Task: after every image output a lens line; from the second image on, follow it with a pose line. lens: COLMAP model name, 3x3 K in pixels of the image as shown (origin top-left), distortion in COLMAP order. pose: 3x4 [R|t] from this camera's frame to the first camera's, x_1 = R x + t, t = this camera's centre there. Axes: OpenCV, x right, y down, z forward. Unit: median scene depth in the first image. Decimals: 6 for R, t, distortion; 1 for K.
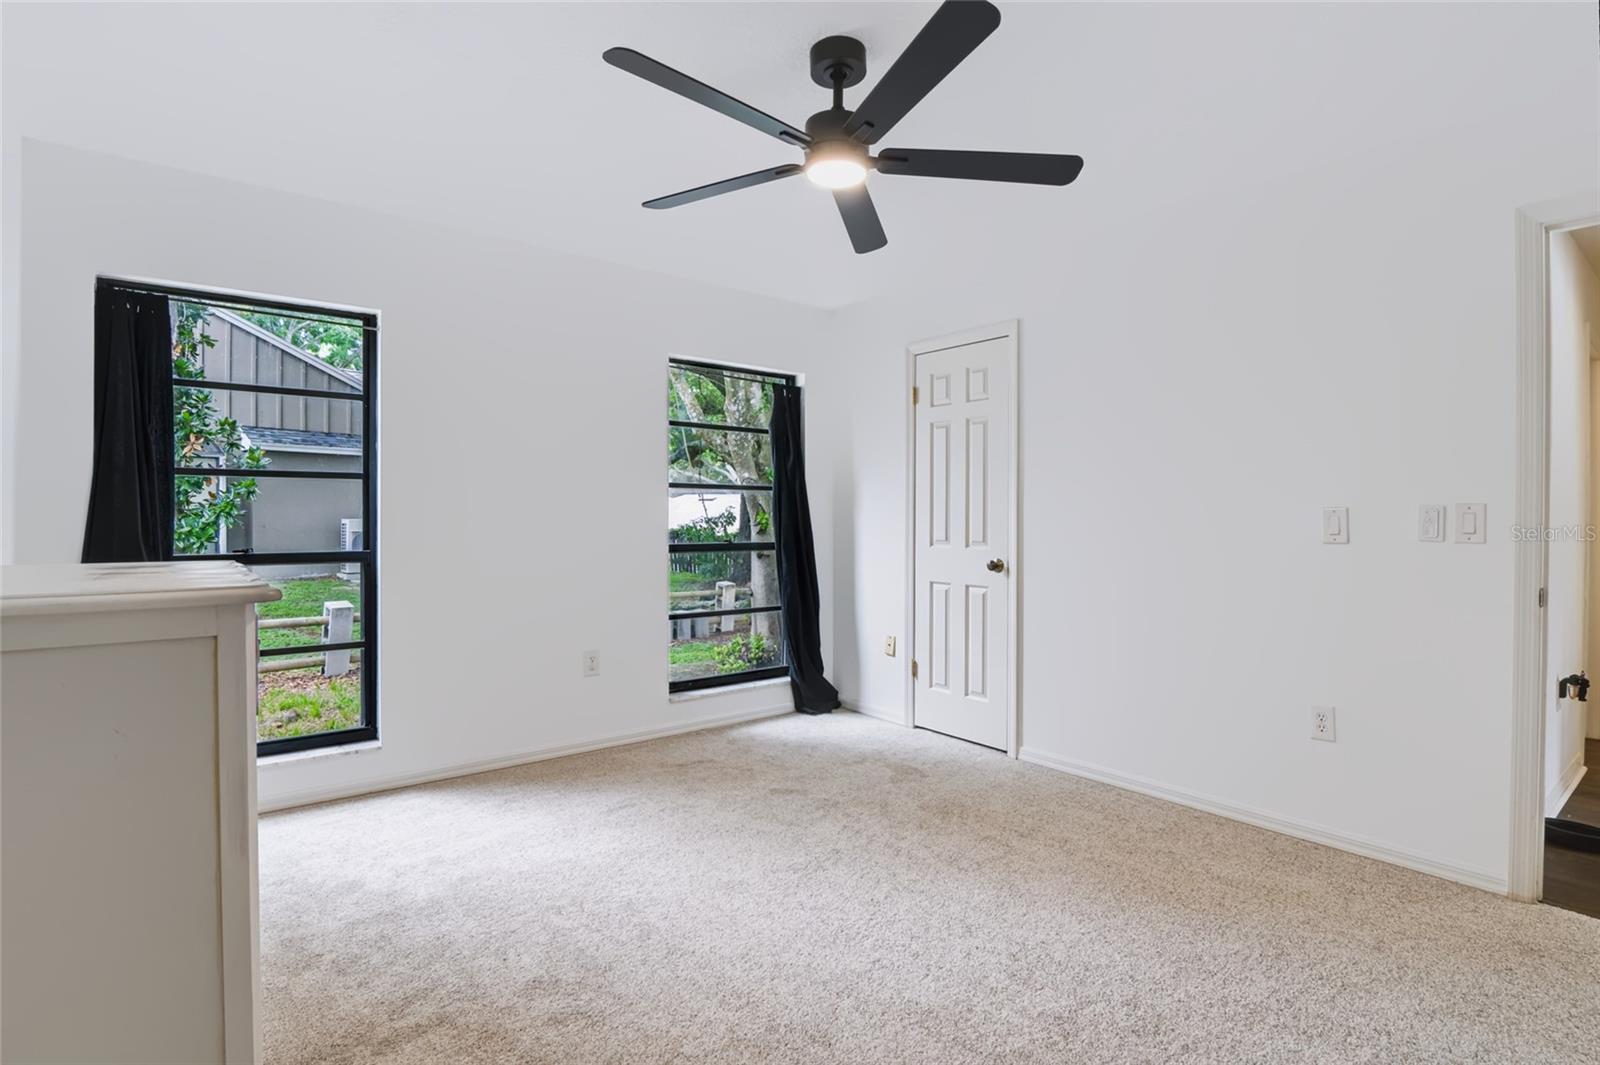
lens RADIAL K [[775.2, 0, 802.5], [0, 775.2, 517.4], [0, 0, 1]] dist [-0.022748, -0.000657]
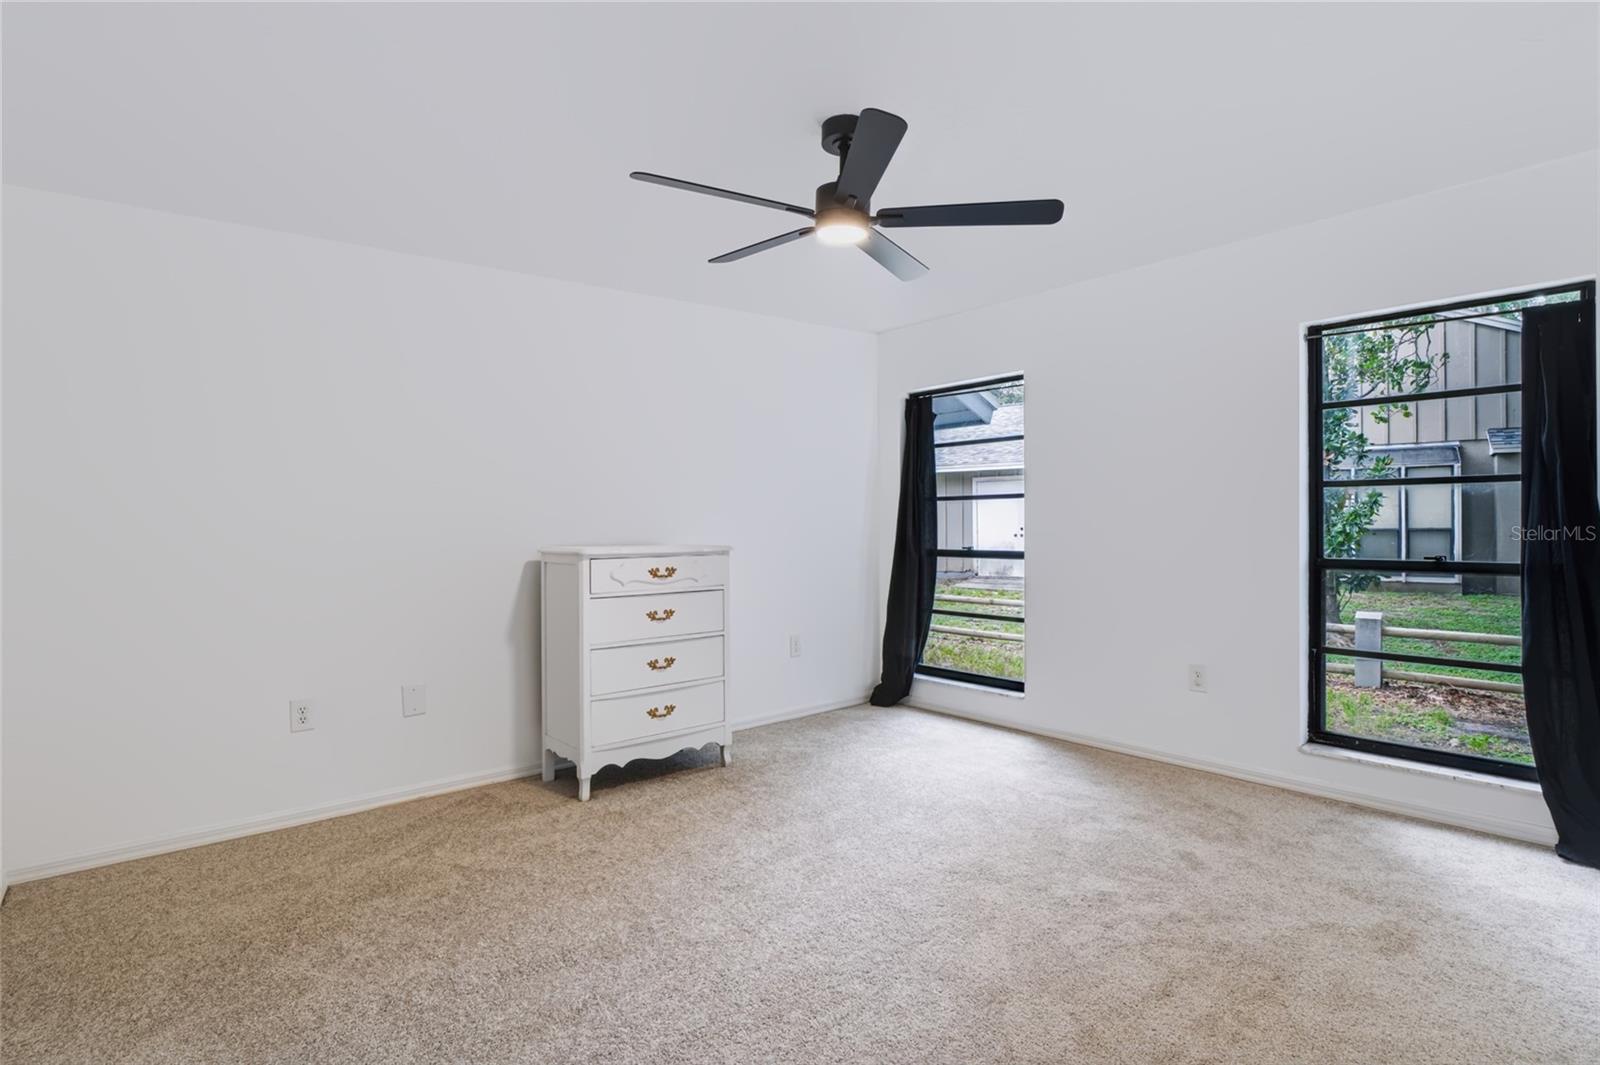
lens RADIAL K [[775.2, 0, 802.9], [0, 775.2, 536.8], [0, 0, 1]] dist [-0.022748, -0.000657]
pose [[0.054171, 0.010587, -0.998476, 0.633220], [0.001740, 0.999941, 0.010697, 0.003388], [0.998530, -0.002317, 0.054149, 0.453119]]
